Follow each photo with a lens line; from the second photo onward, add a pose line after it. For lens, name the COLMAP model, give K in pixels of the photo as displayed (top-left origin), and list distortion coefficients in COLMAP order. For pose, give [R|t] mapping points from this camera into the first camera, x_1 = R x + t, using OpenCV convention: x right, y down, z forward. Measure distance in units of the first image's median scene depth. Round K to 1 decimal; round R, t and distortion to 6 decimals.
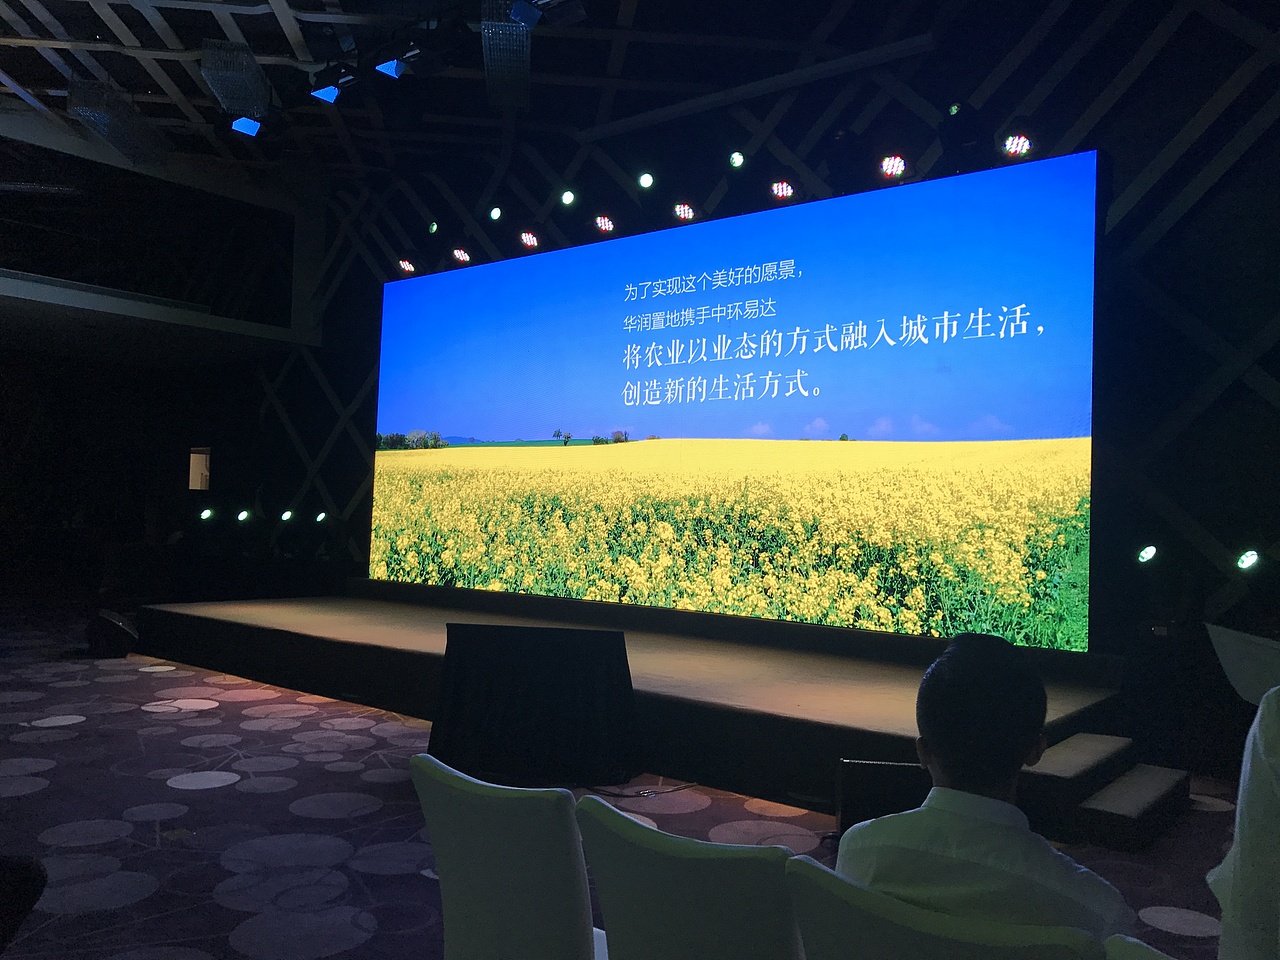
lens RADIAL K [[1053.8, 0, 636.4], [0, 1053.8, 487.1], [0, 0, 1]] dist [0.018664, -0.005355]
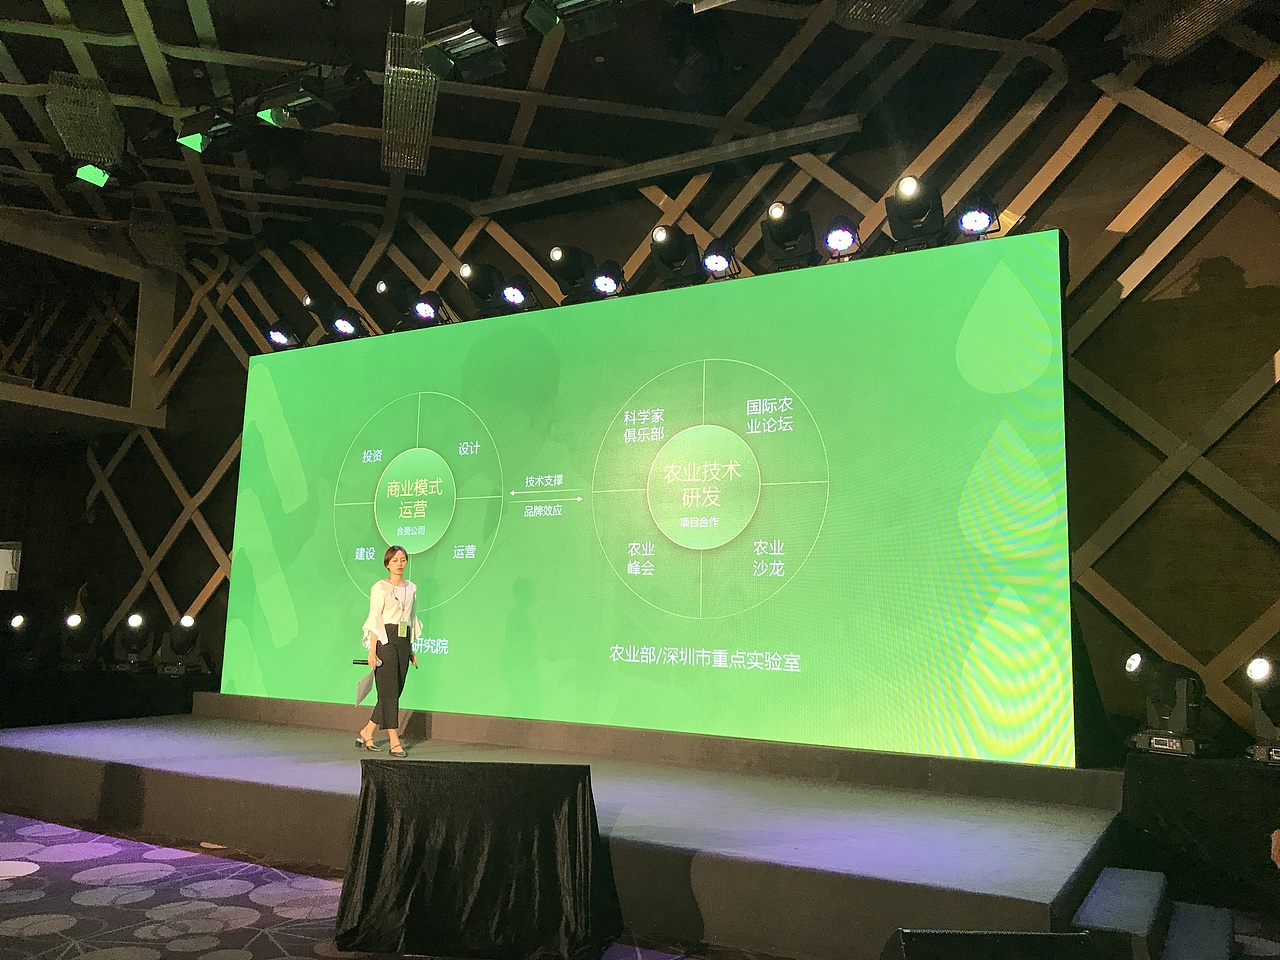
lens RADIAL K [[1053.8, 0, 636.3], [0, 1053.8, 482.4], [0, 0, 1]] dist [0.018664, -0.005355]
pose [[0.988473, 0.010752, 0.151014, -0.063701], [0.003791, 0.995405, -0.095684, -0.000988], [-0.151348, 0.095153, 0.983890, 0.106631]]
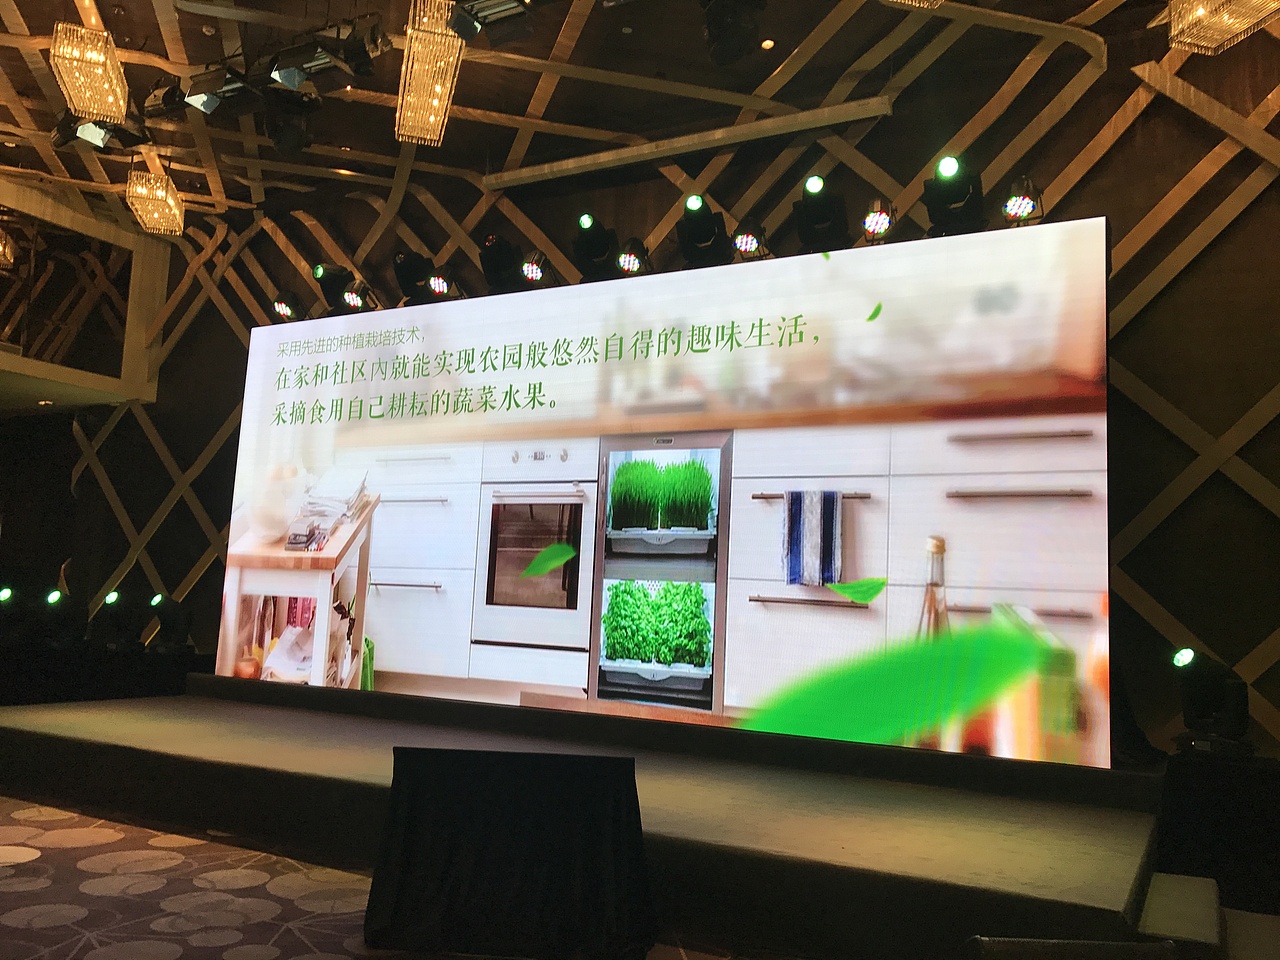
lens RADIAL K [[1053.8, 0, 637.7], [0, 1053.8, 483.1], [0, 0, 1]] dist [0.018664, -0.005355]
pose [[0.984163, 0.032990, 0.174167, -0.094932], [-0.018293, 0.996185, -0.085322, 0.001318], [-0.176317, 0.080784, 0.981013, 0.136092]]
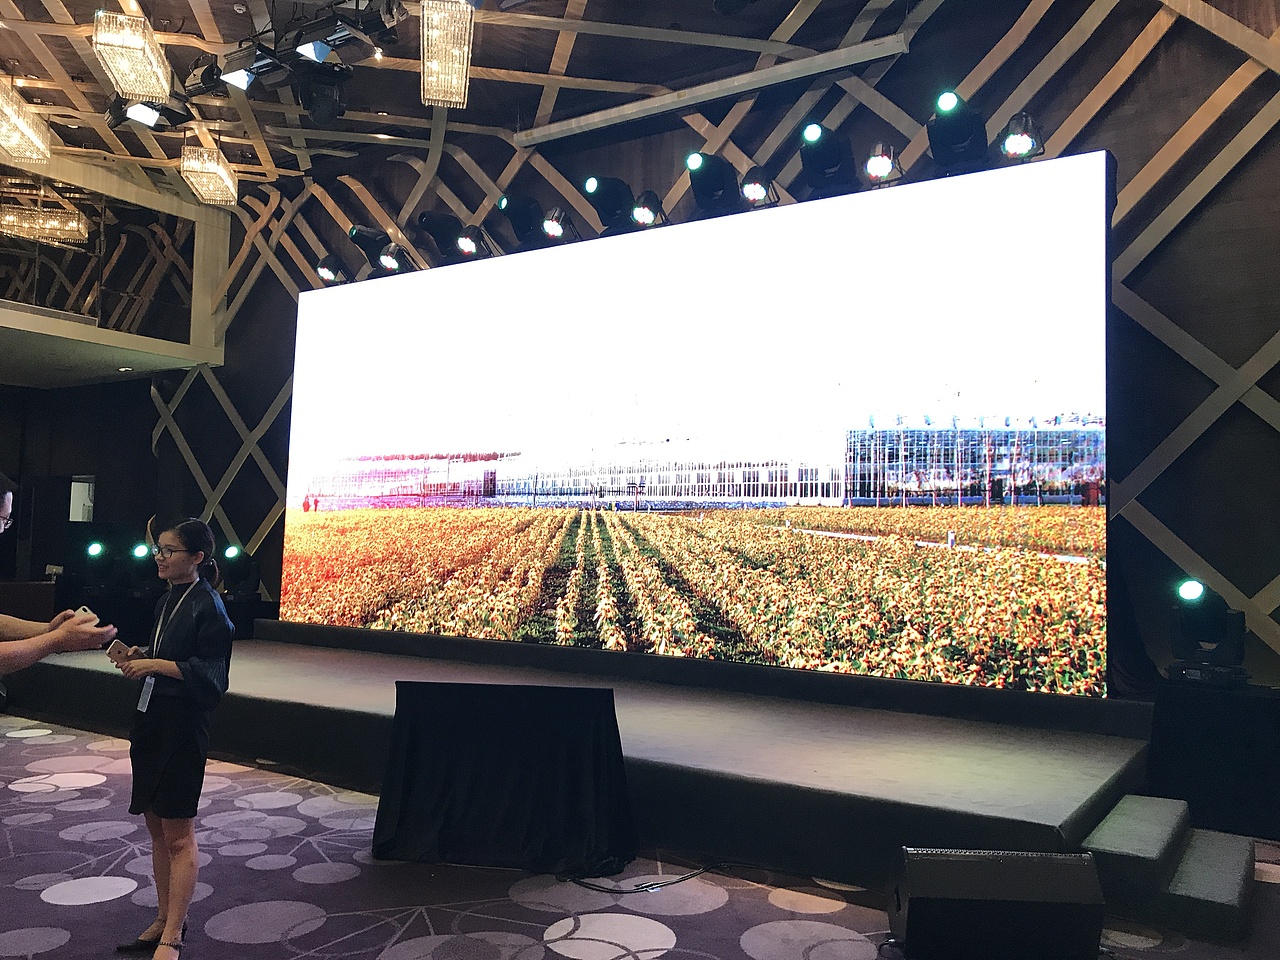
lens RADIAL K [[1053.8, 0, 636.2], [0, 1053.8, 484.6], [0, 0, 1]] dist [0.018664, -0.005355]
pose [[0.995730, 0.000148, 0.092316, -0.044515], [0.002776, 0.999499, -0.031543, 0.000790], [-0.092275, 0.031665, 0.995230, 0.096884]]
